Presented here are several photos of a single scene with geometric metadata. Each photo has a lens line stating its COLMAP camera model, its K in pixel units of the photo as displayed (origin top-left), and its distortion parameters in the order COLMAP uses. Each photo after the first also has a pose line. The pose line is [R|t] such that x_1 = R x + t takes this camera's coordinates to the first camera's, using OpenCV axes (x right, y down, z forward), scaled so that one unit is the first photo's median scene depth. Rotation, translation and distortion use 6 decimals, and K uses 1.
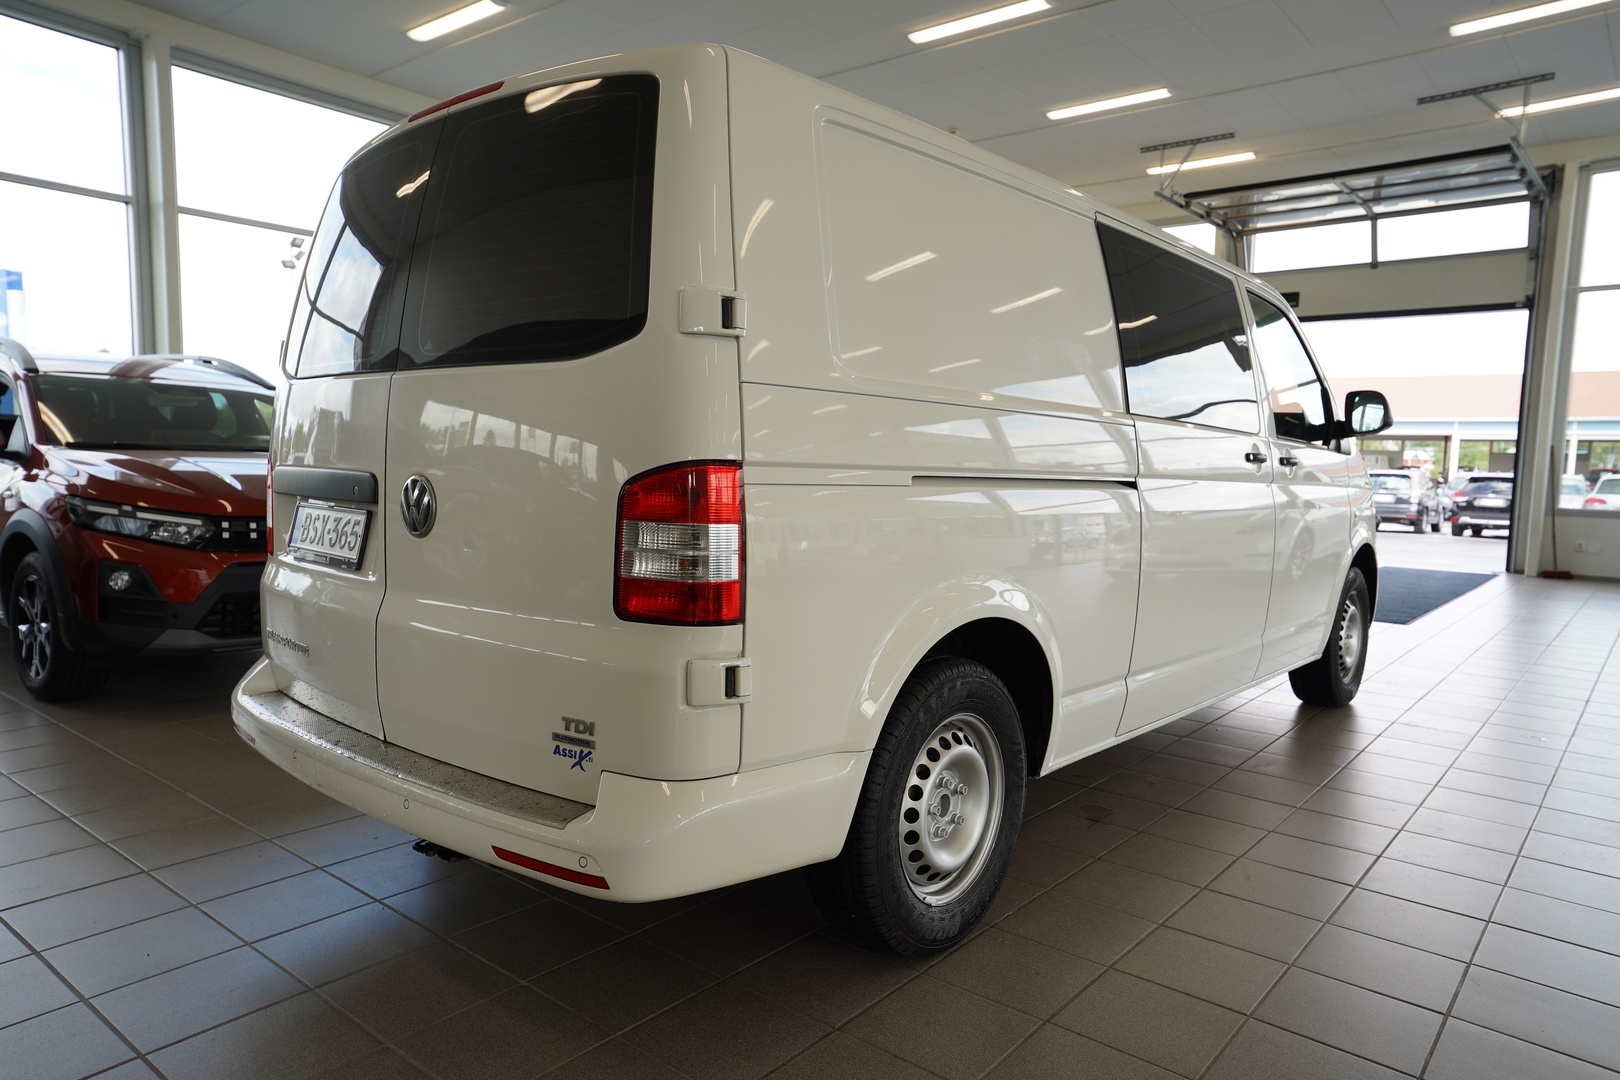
lens RADIAL K [[1042.6, 0, 813.9], [0, 1042.6, 531.8], [0, 0, 1]] dist [0.050738, -0.000817]
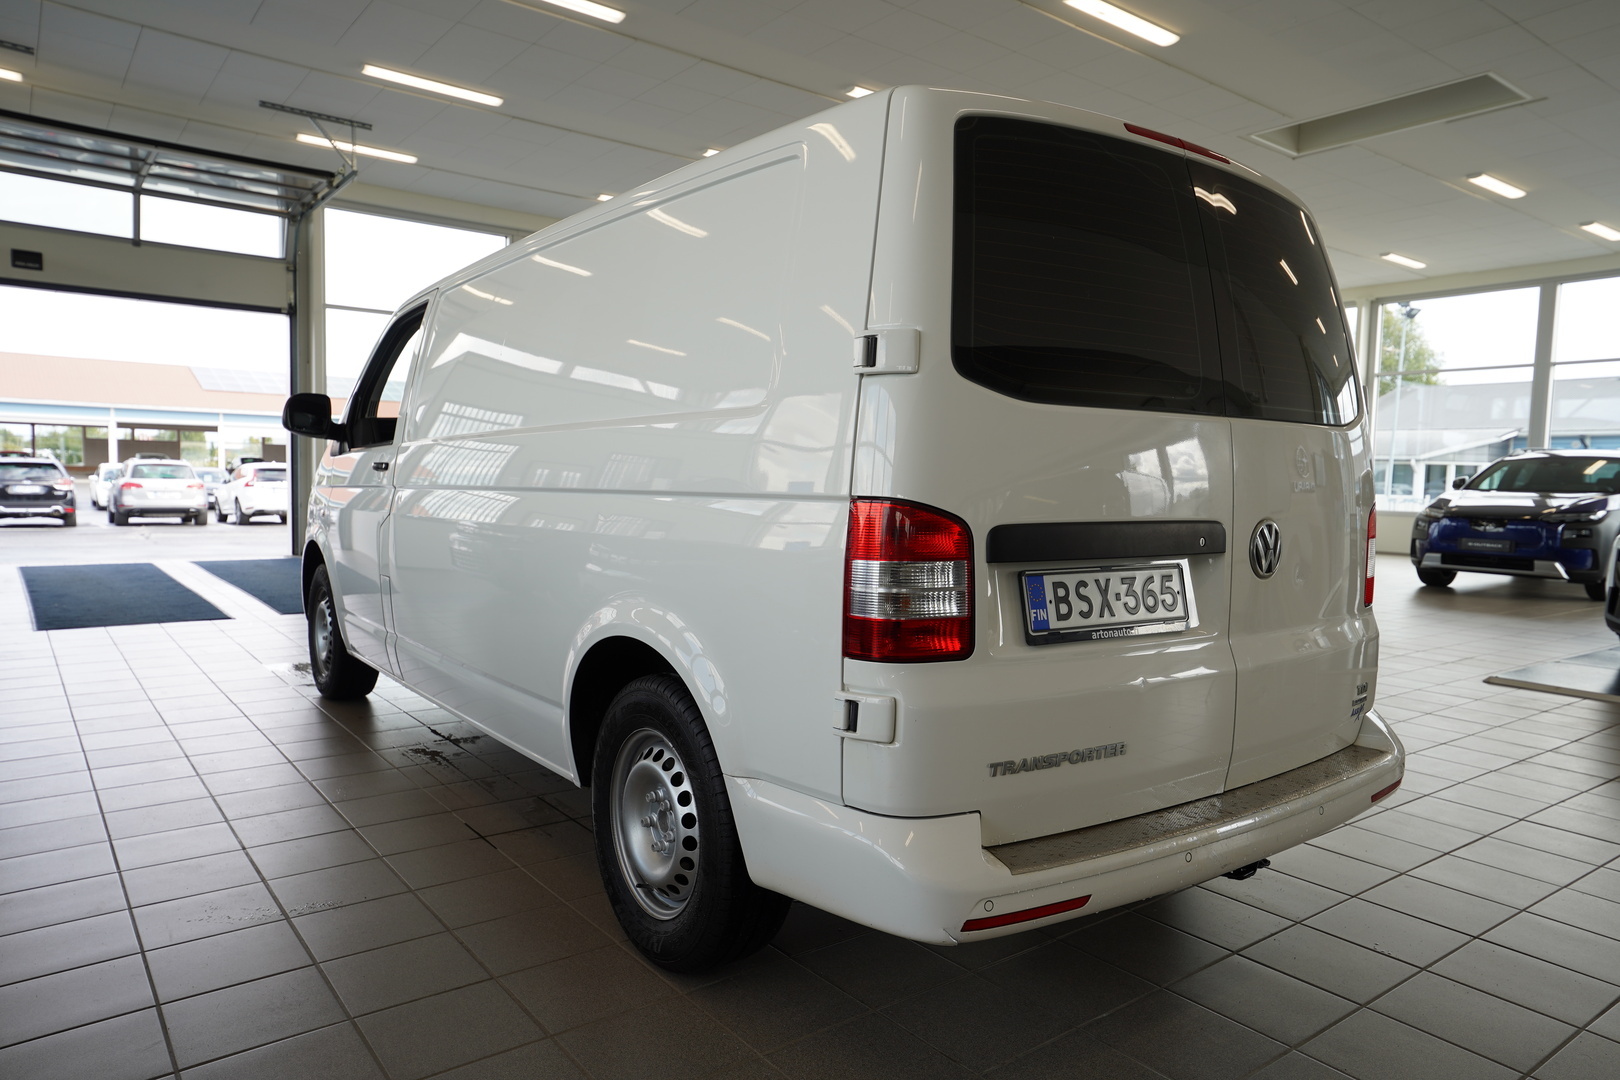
lens RADIAL K [[1042.6, 0, 813.9], [0, 1042.6, 531.8], [0, 0, 1]] dist [0.050738, -0.000817]
pose [[0.225661, -0.077949, 0.971082, -0.291570], [0.058520, 0.996078, 0.066357, -0.026580], [-0.972447, 0.041853, 0.229338, 0.231071]]
